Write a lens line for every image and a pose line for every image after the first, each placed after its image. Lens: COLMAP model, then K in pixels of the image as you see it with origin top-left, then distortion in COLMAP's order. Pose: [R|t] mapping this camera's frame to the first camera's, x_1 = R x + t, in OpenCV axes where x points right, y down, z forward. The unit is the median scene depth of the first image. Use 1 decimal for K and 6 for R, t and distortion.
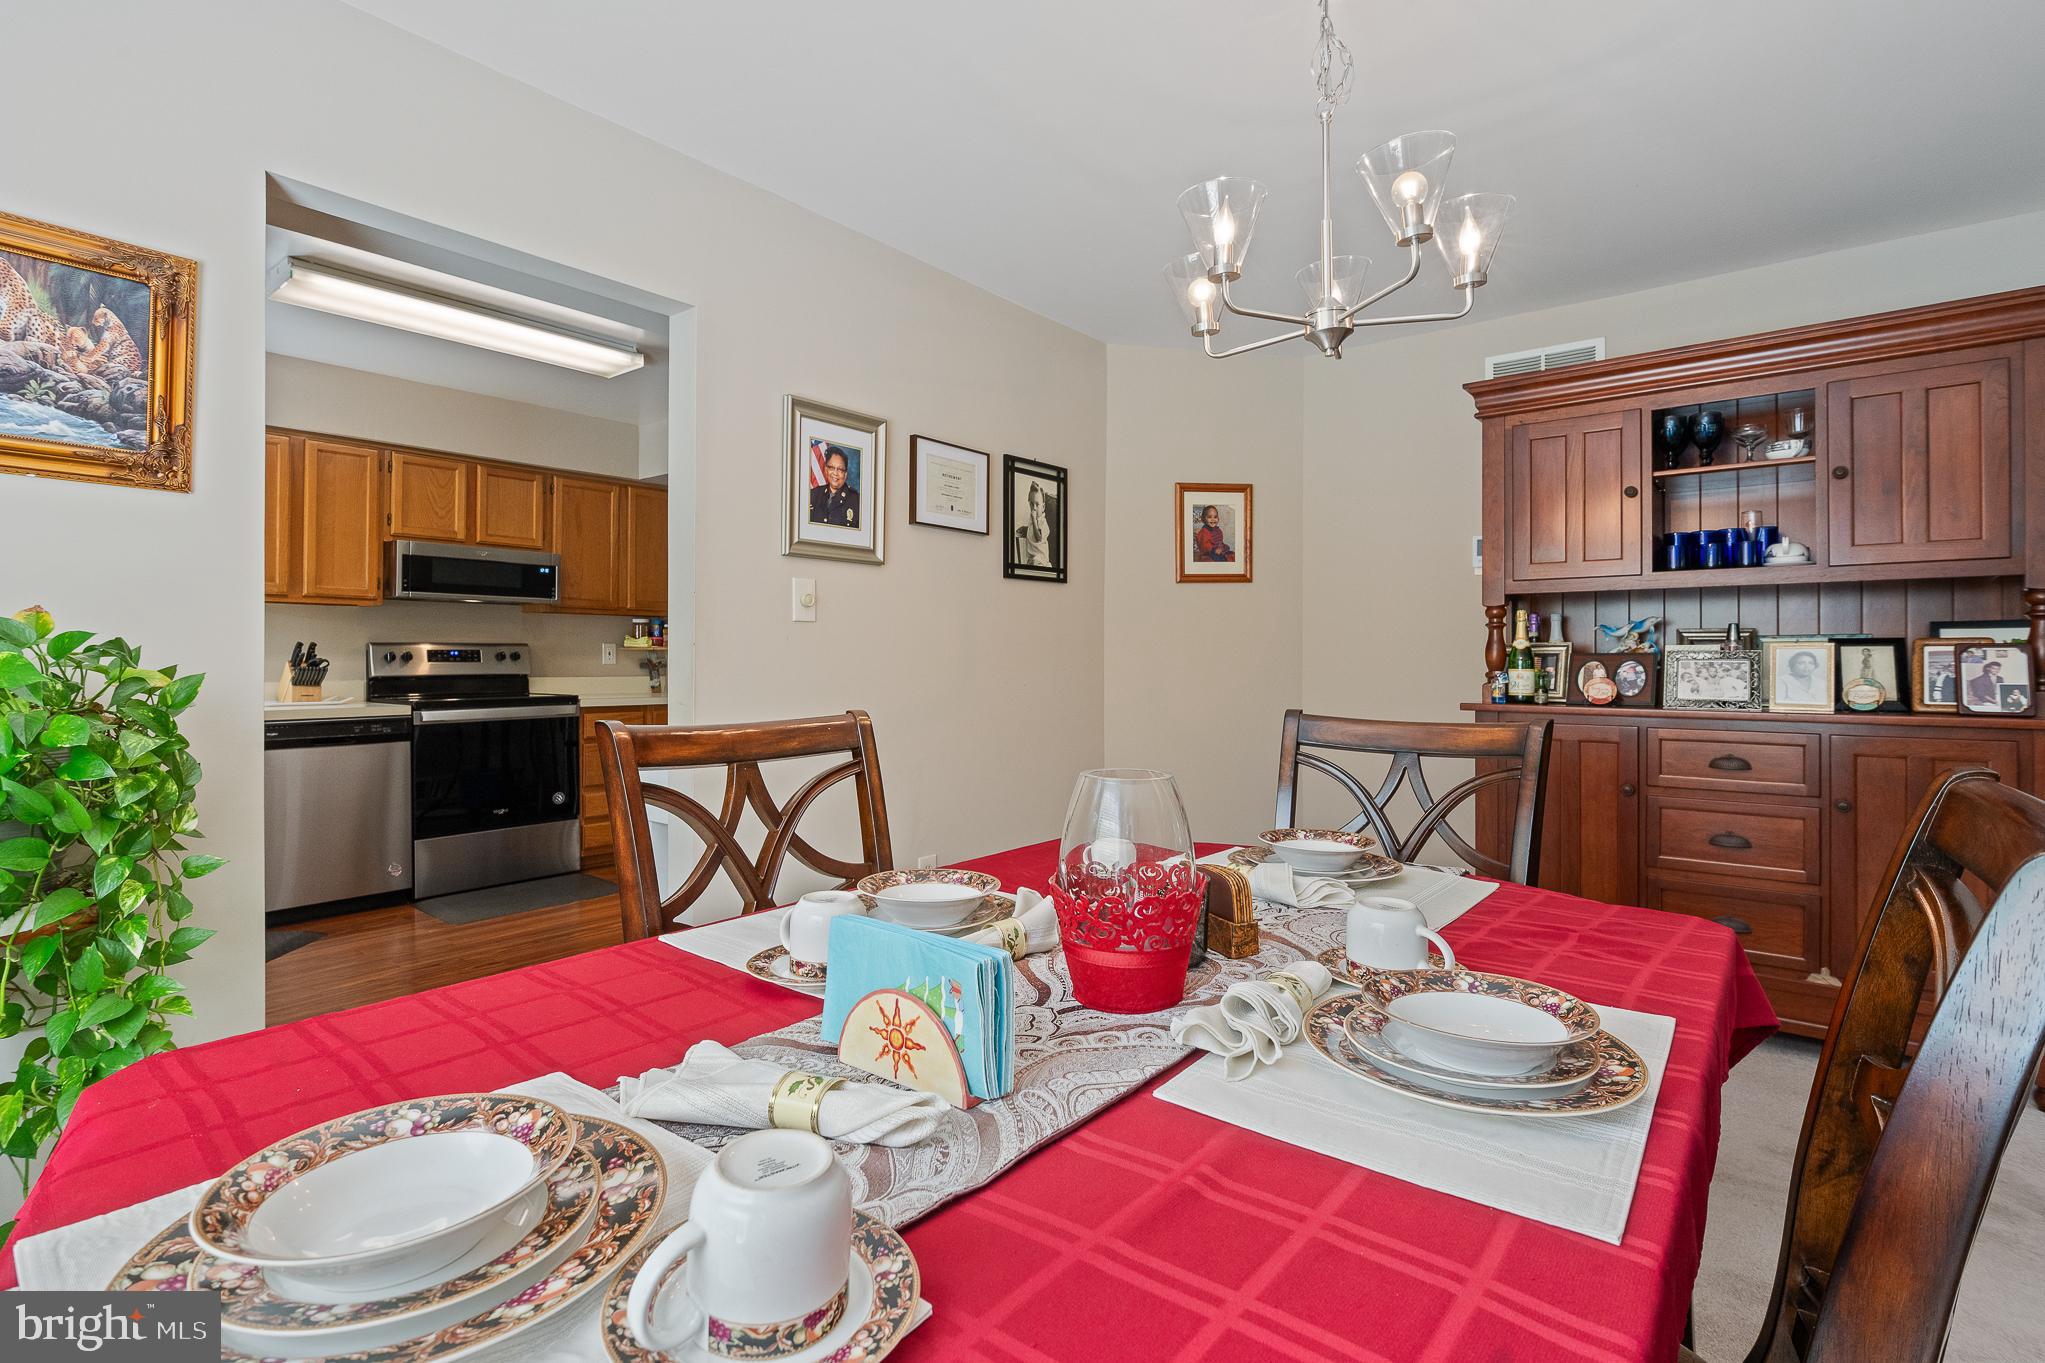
lens RADIAL K [[985.4, 0, 1024.5], [0, 985.4, 667.2], [0, 0, 1]] dist [0.000859, 0.000337]
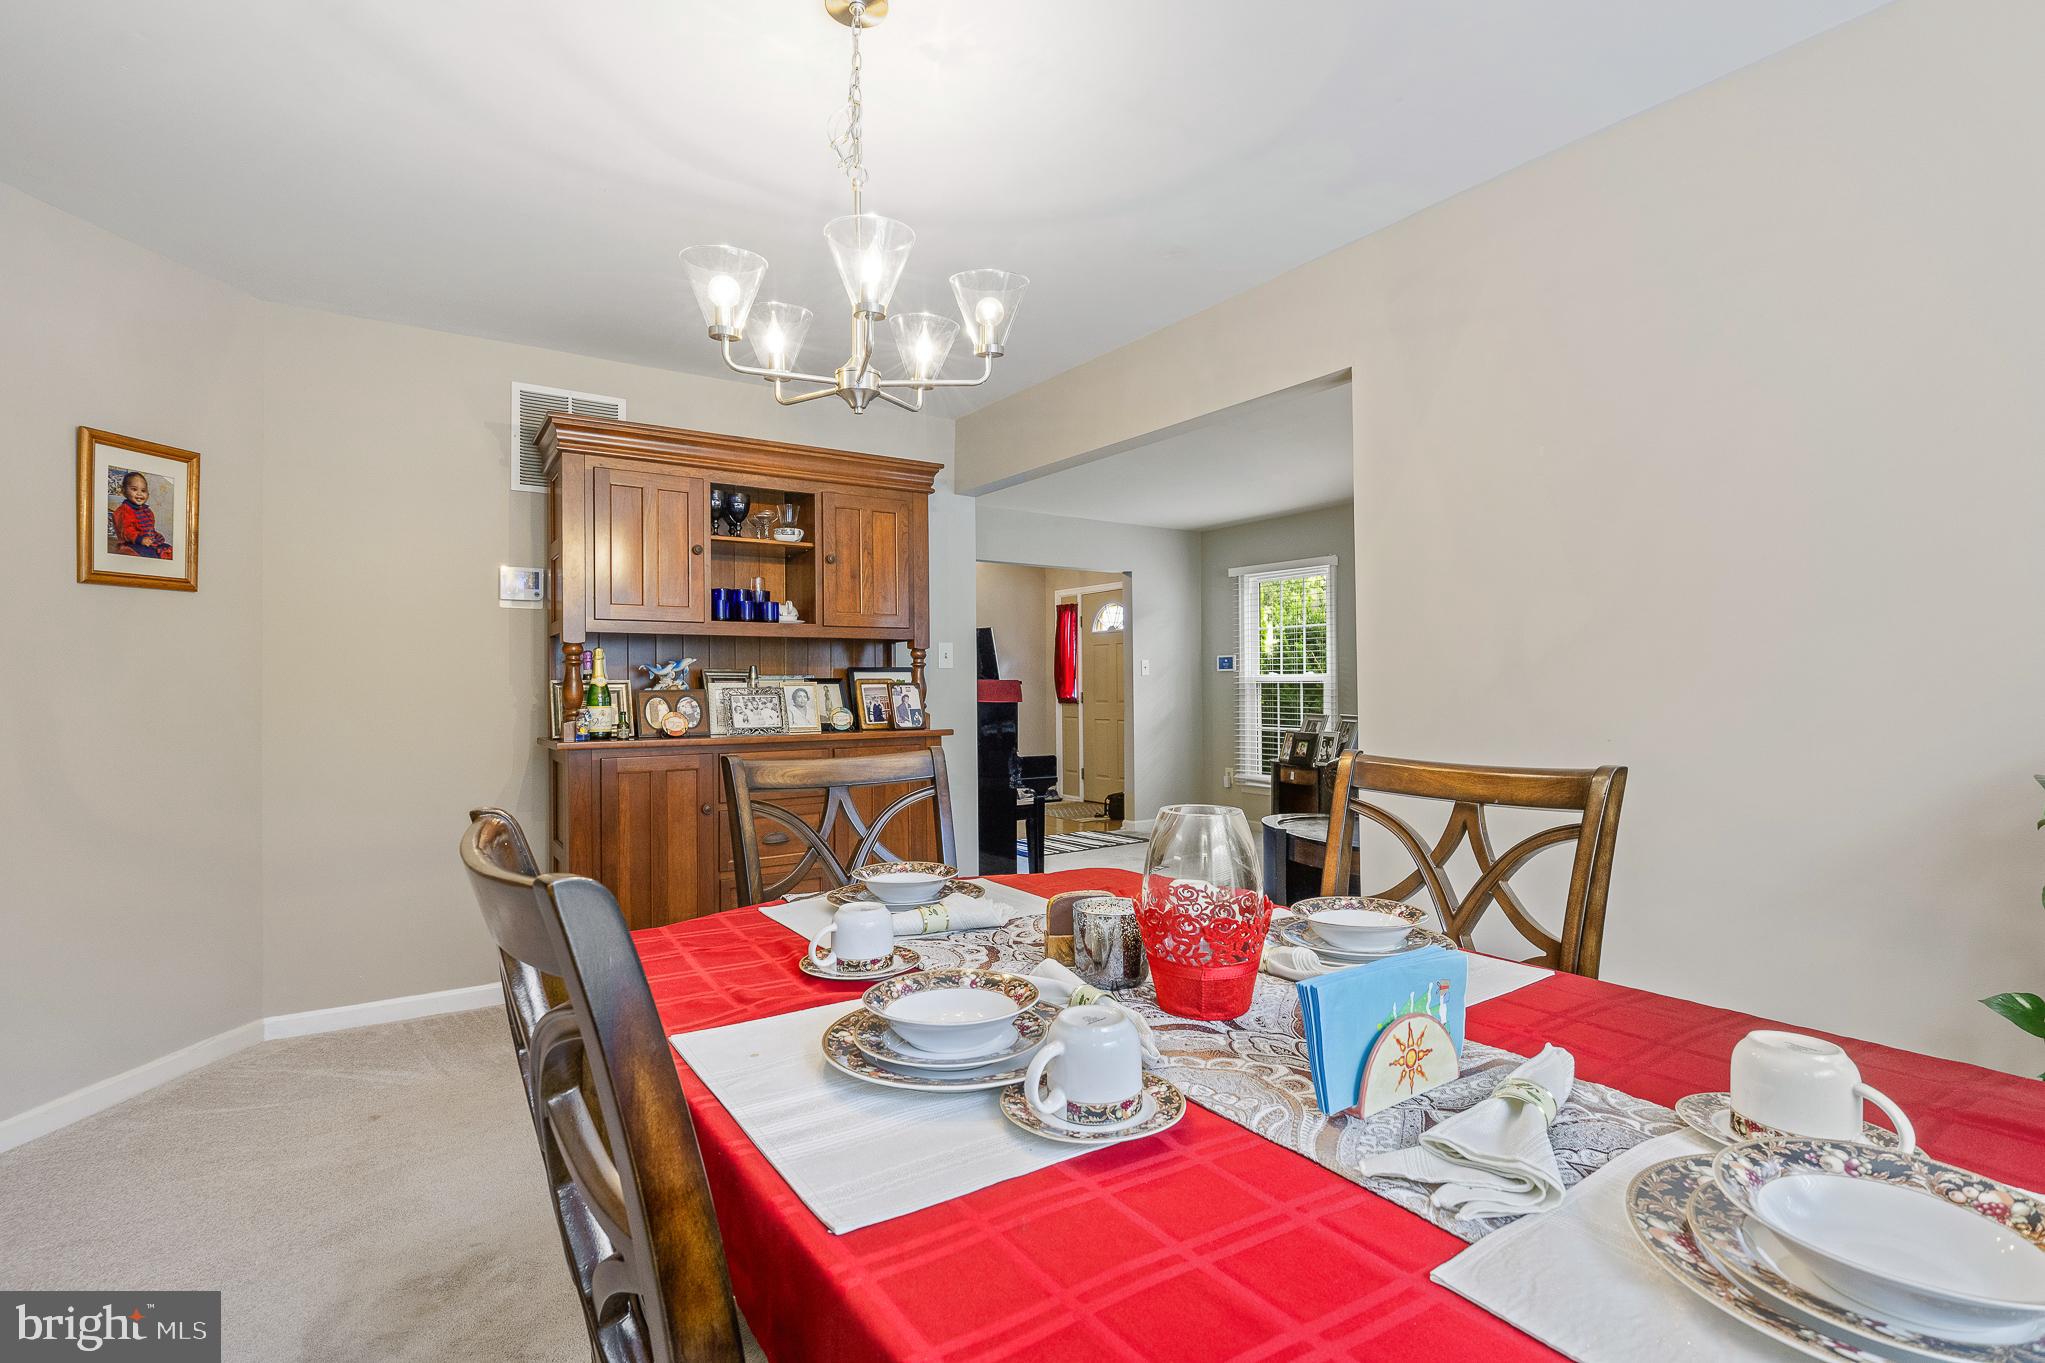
lens RADIAL K [[985.4, 0, 1023.0], [0, 985.4, 675.5], [0, 0, 1]] dist [0.000859, 0.000337]
pose [[0.281113, 0.006009, 0.959656, -0.351471], [0.014099, 0.999847, -0.010391, -0.012951], [-0.959571, 0.016451, 0.280986, 0.292656]]
